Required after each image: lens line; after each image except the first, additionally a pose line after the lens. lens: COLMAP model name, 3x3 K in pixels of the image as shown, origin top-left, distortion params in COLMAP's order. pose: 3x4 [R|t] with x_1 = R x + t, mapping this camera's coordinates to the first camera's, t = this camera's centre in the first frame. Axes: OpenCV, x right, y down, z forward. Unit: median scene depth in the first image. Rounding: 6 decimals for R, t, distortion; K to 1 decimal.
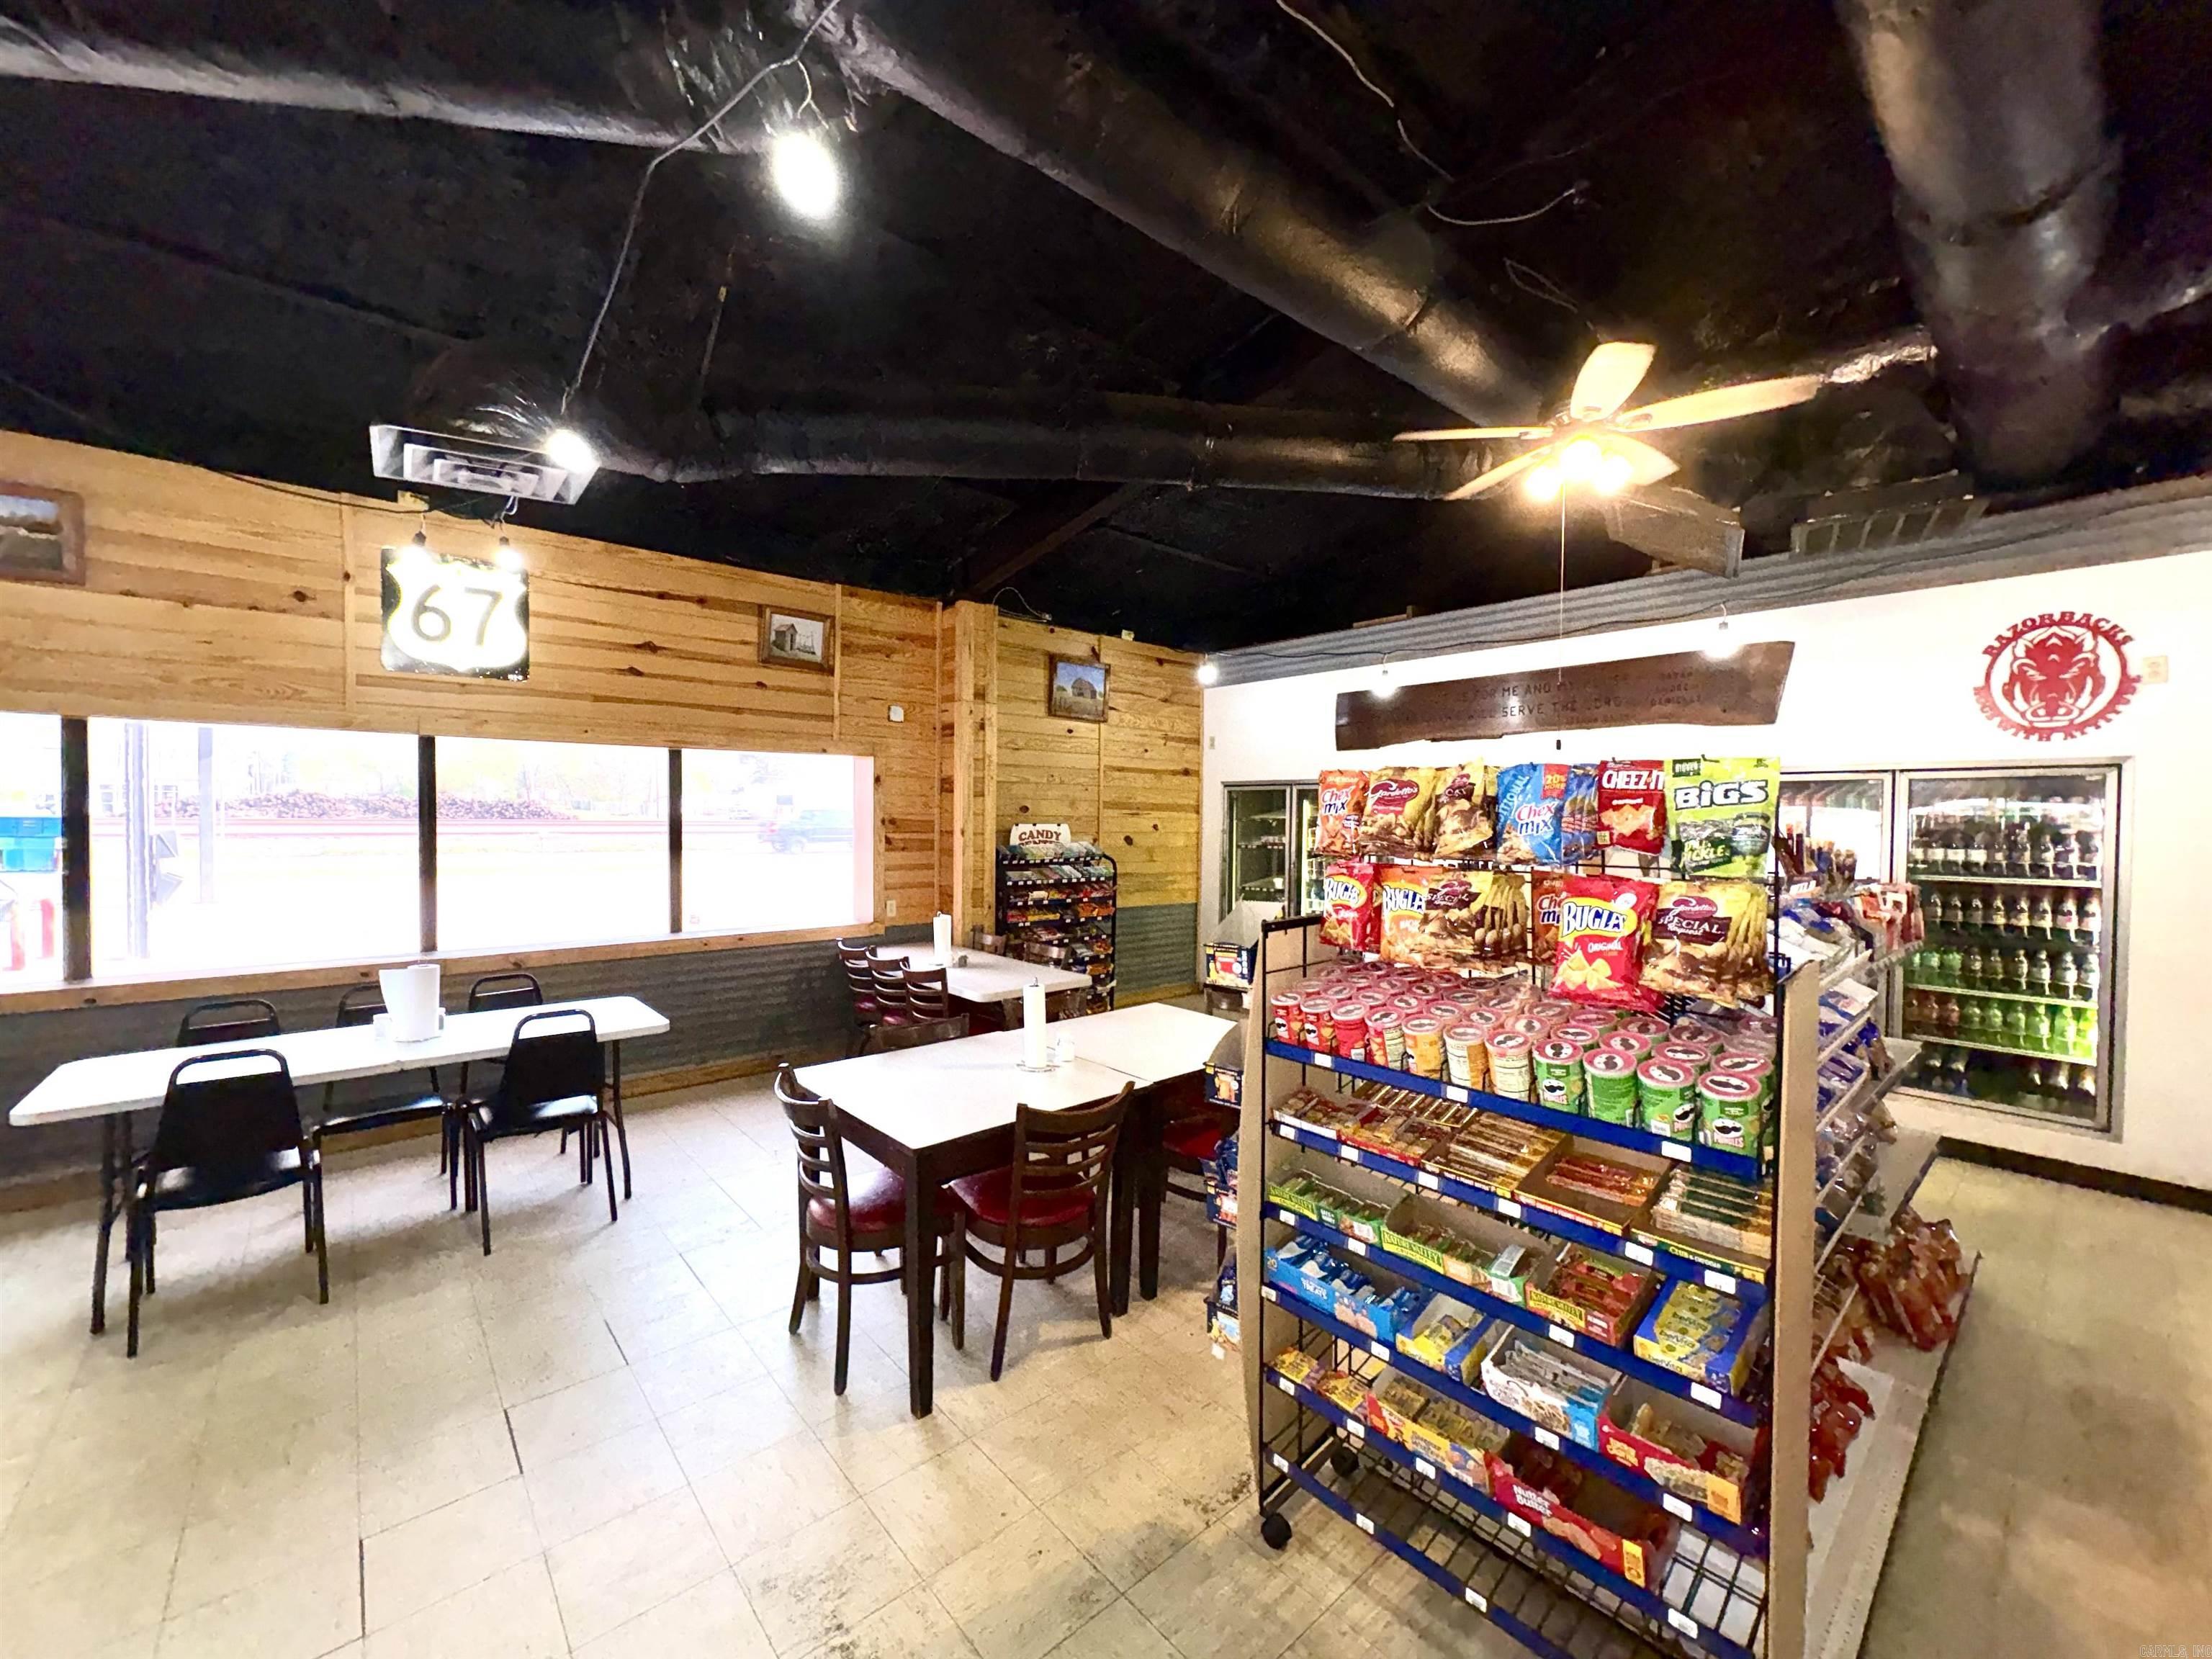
lens RADIAL K [[876.5, 0, 1105.3], [0, 876.5, 830.2], [0, 0, 1]] dist [-0.001963, 0.000479]
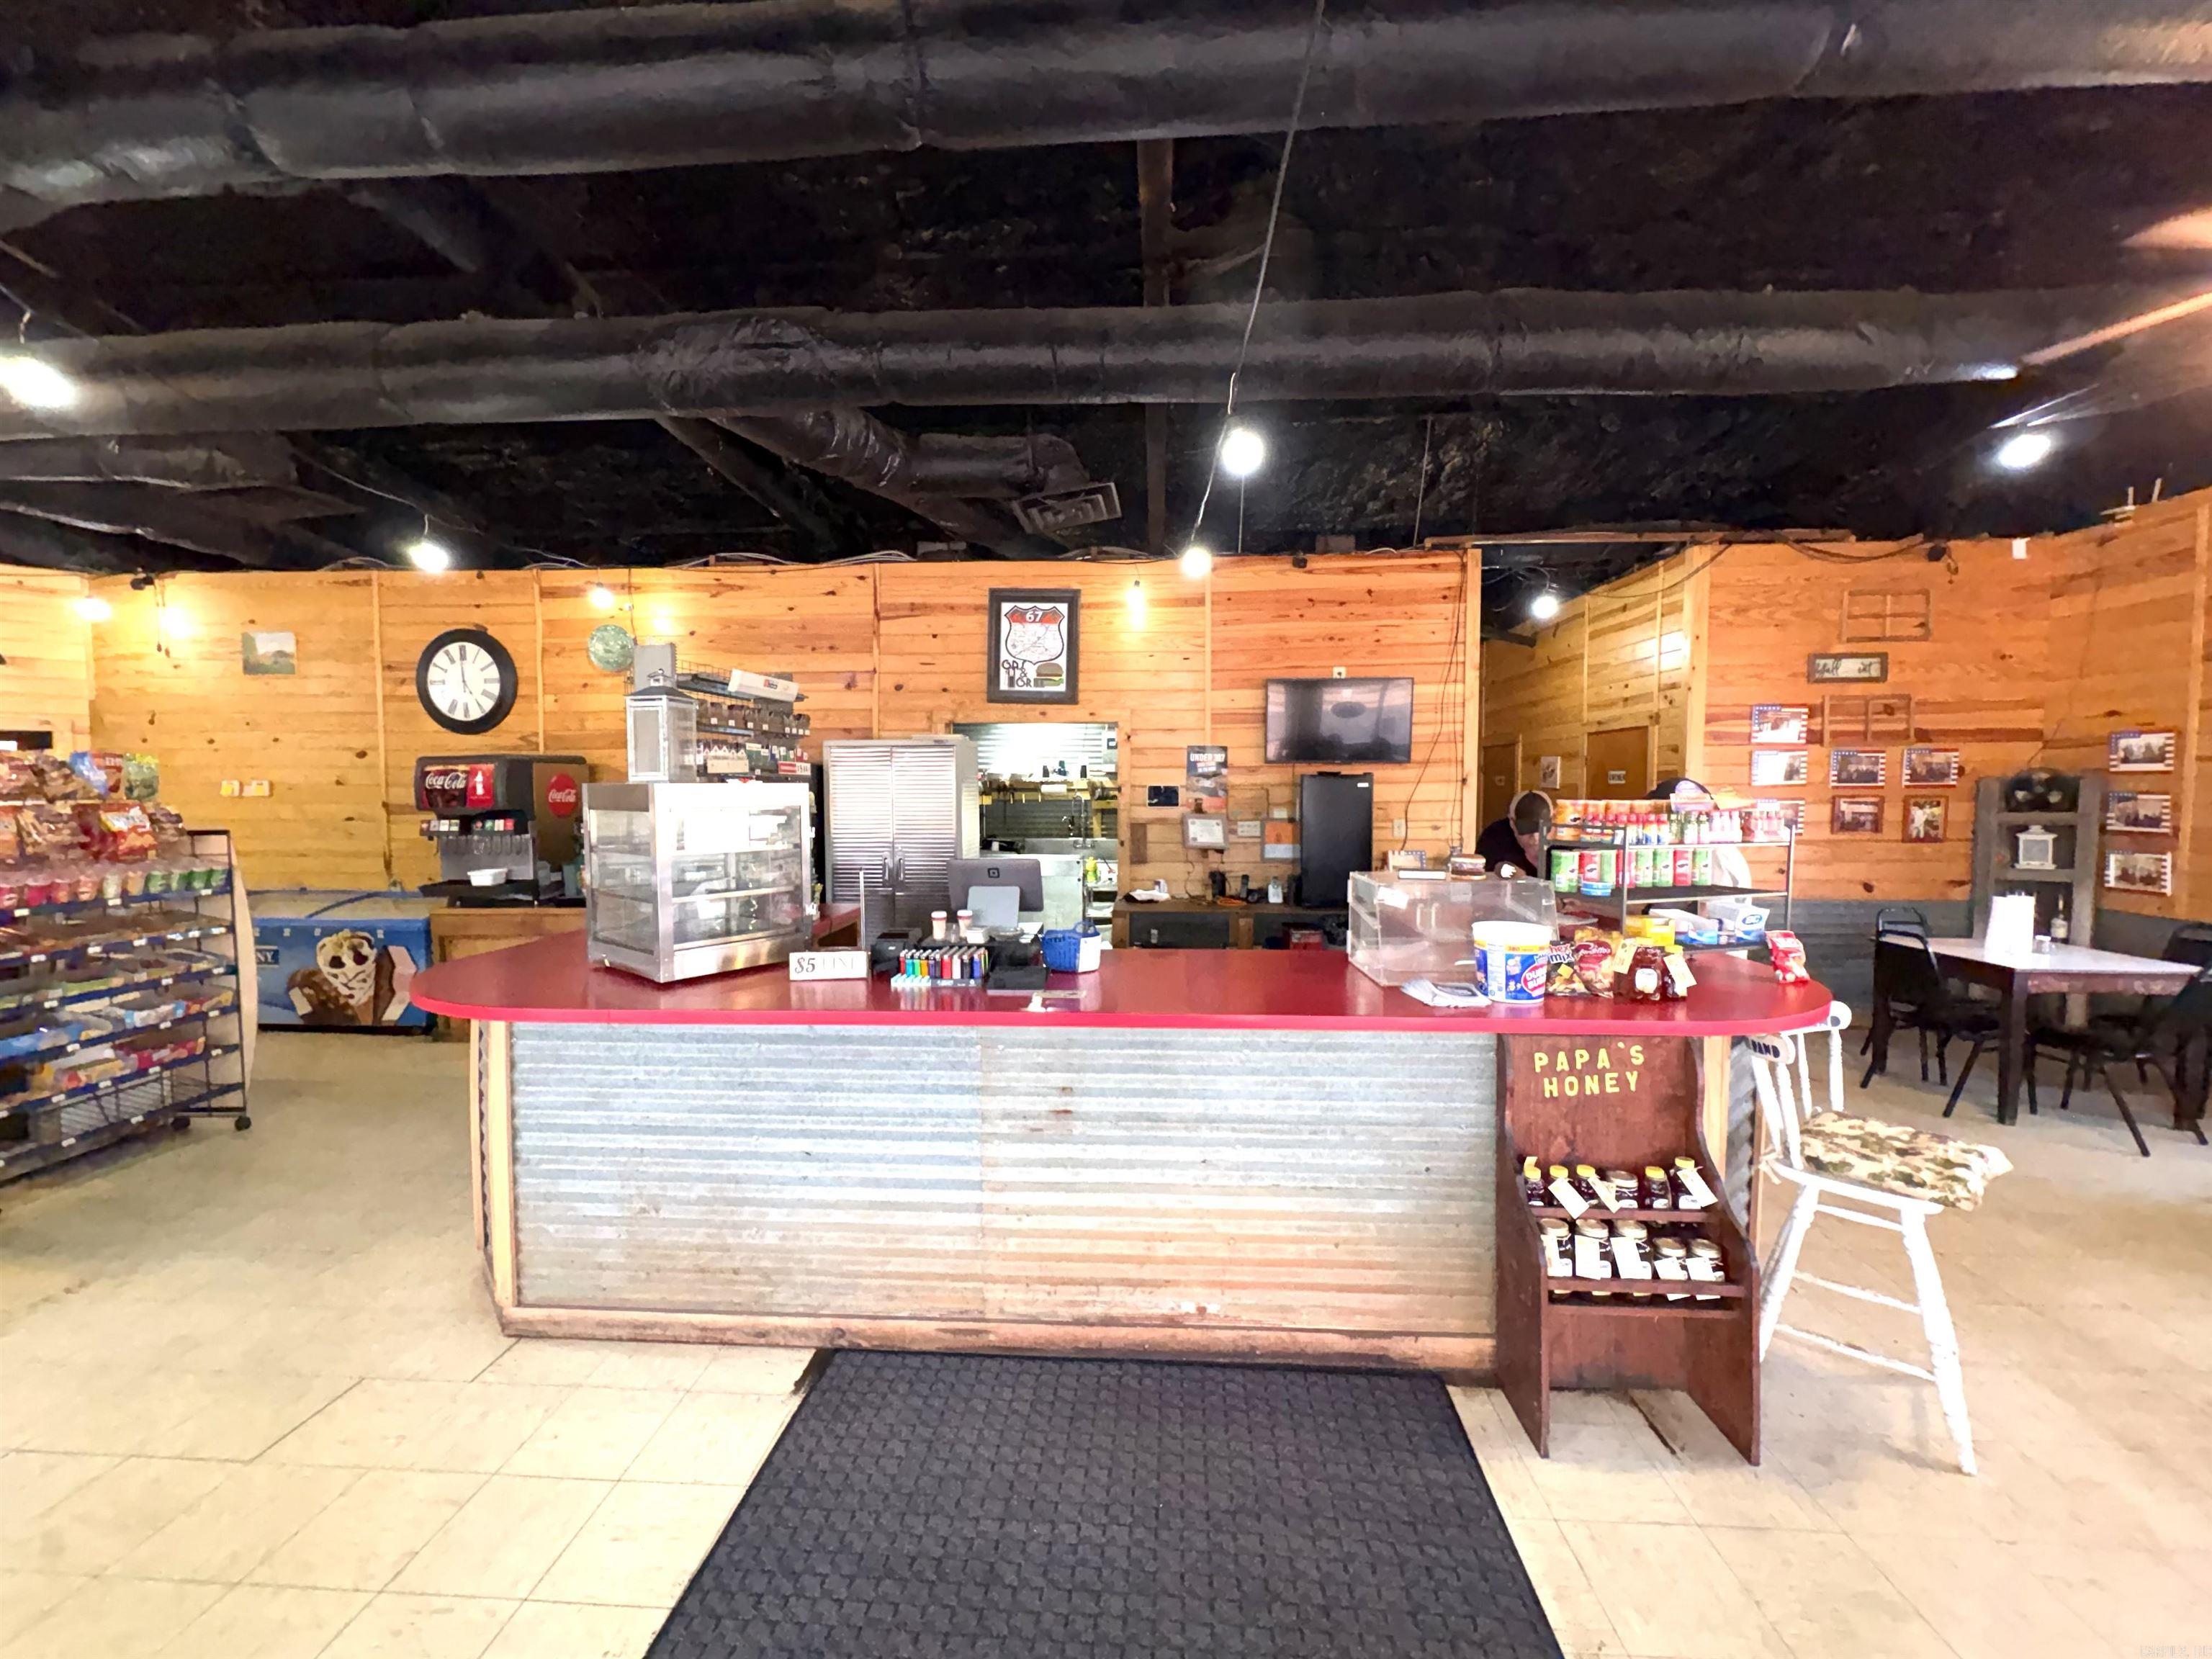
lens RADIAL K [[876.8, 0, 1109.6], [0, 876.8, 832.3], [0, 0, 1]] dist [0.001093, 0.000014]
pose [[-0.713281, -0.043908, 0.699502, -1.123976], [0.008102, 0.997453, 0.070872, -0.004460], [-0.700831, 0.056219, -0.711108, 0.306417]]
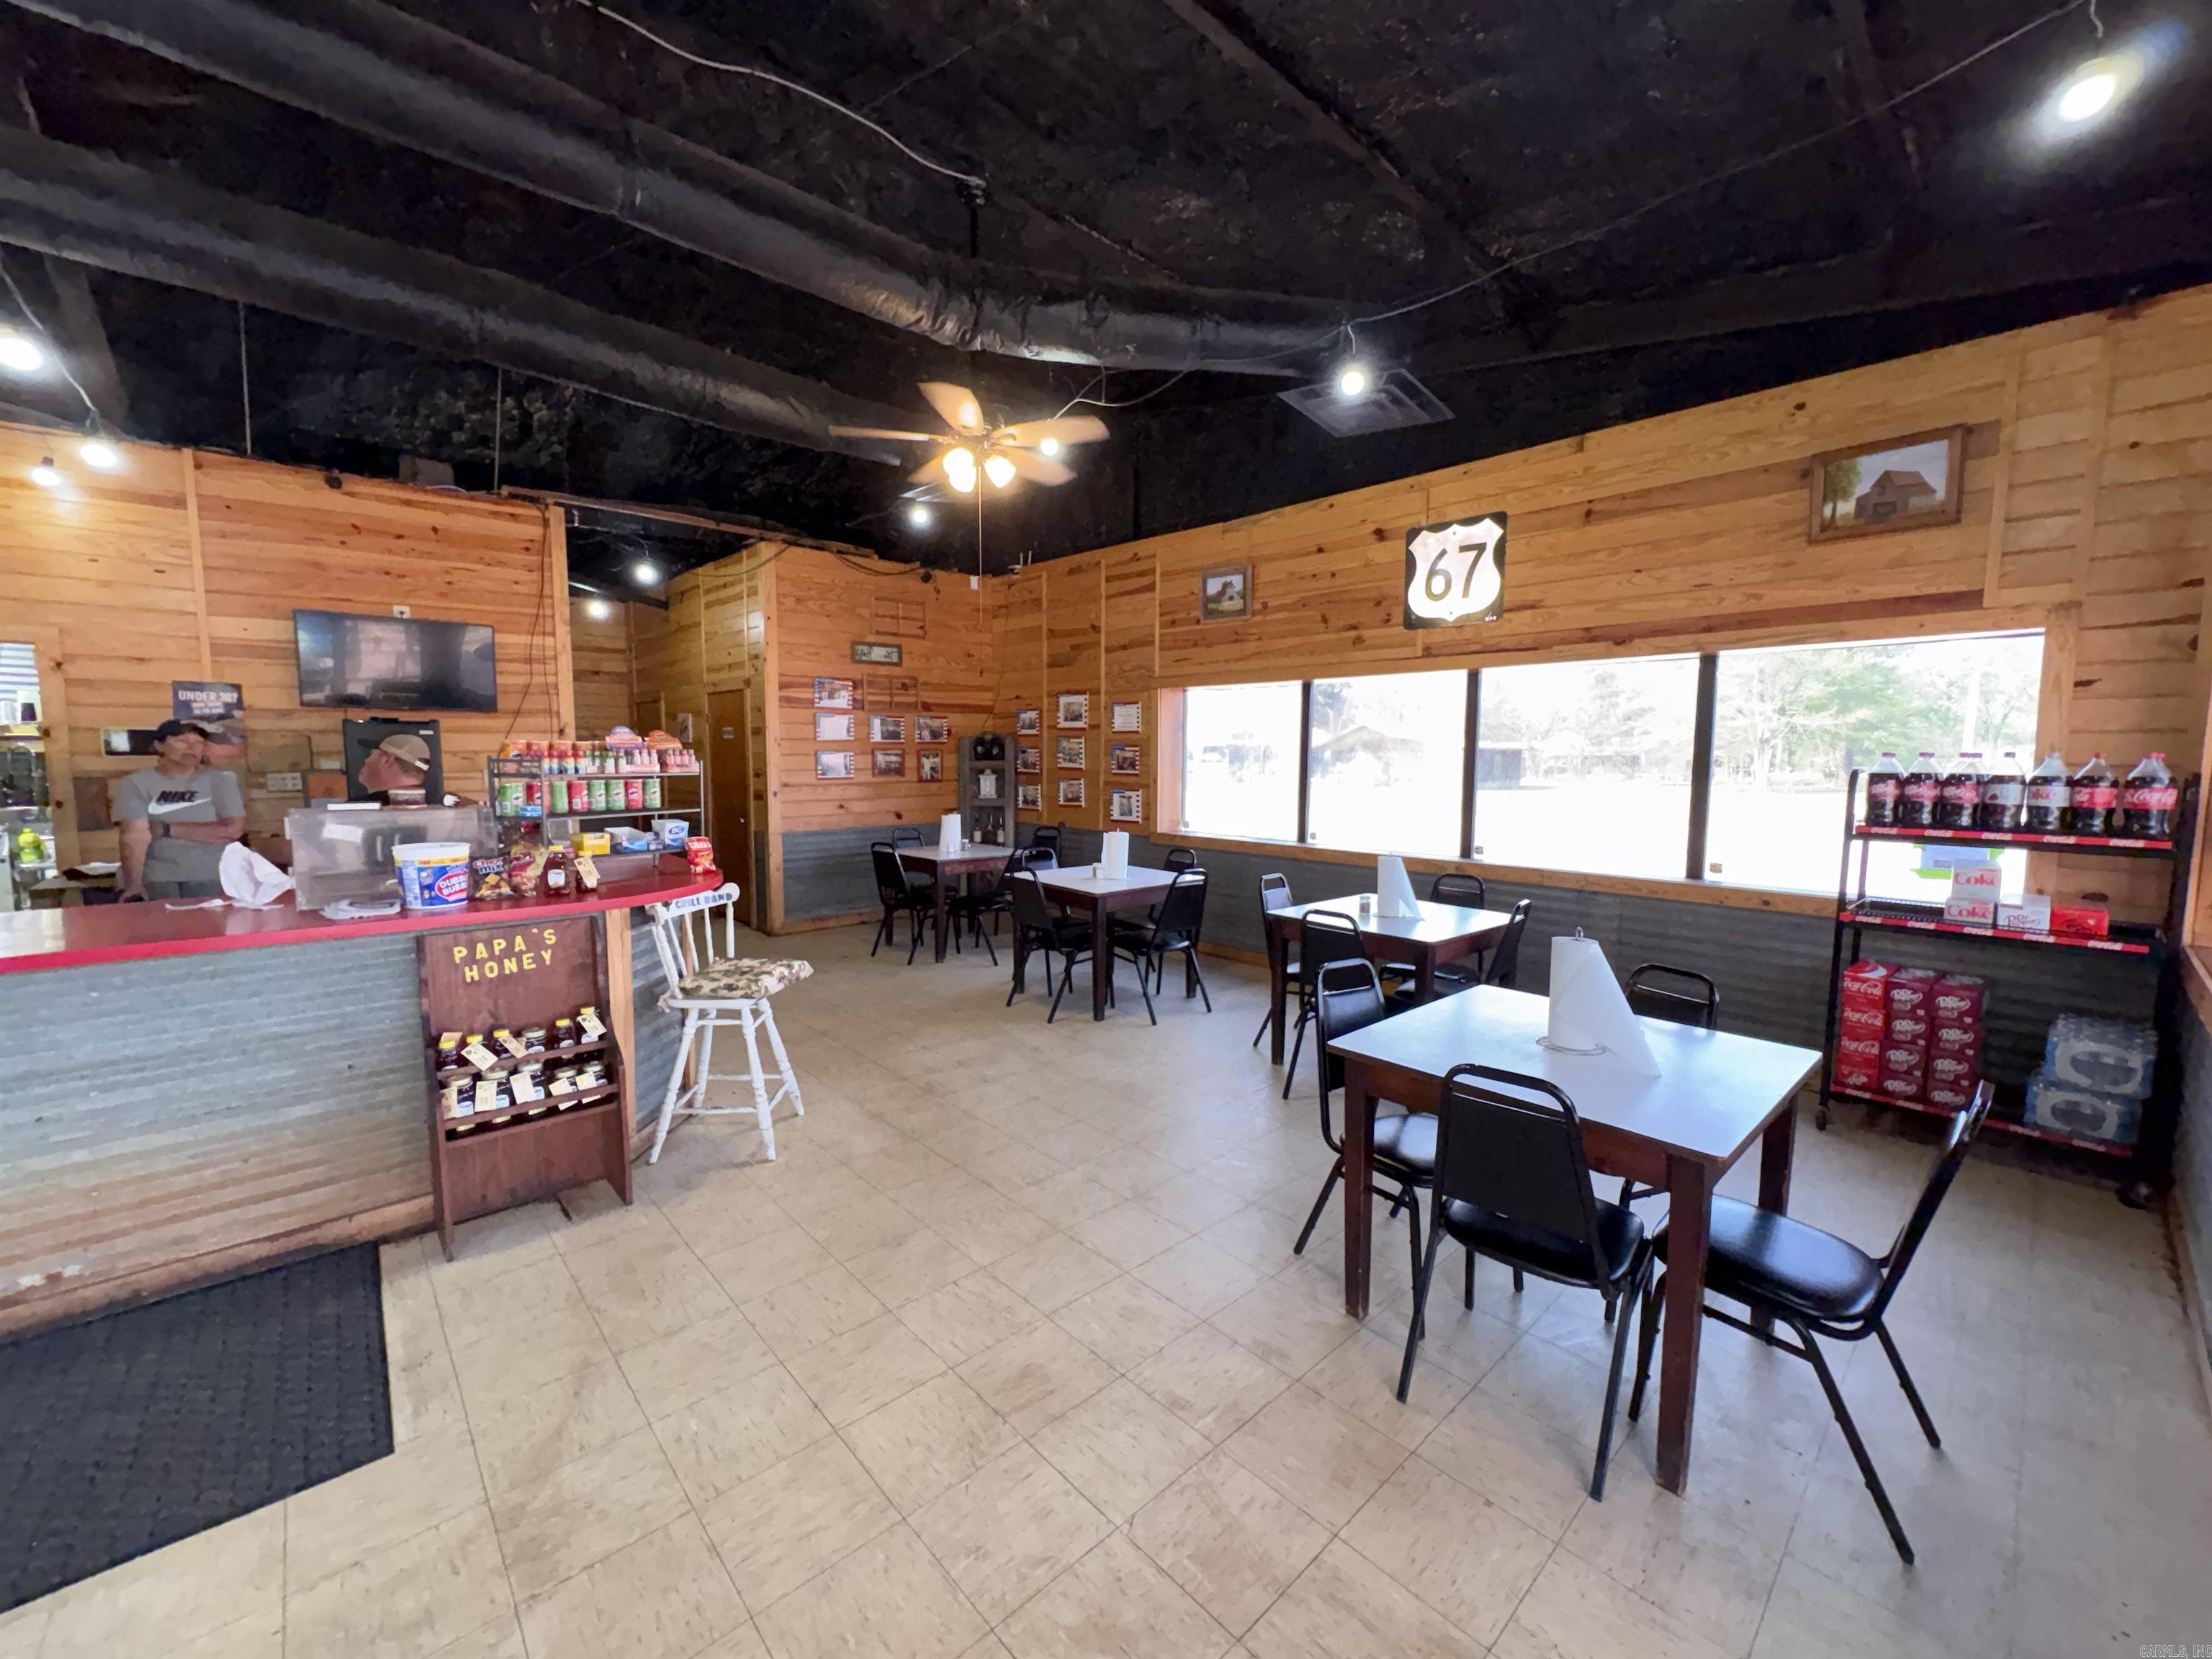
lens RADIAL K [[877.6, 0, 1107.4], [0, 877.6, 832.2], [0, 0, 1]] dist [-0.000012, 0.000140]
pose [[-0.999538, -0.013930, -0.027007, -1.409597], [-0.016821, 0.993796, 0.109938, 0.007513], [0.025308, 0.110342, -0.993571, 0.395945]]
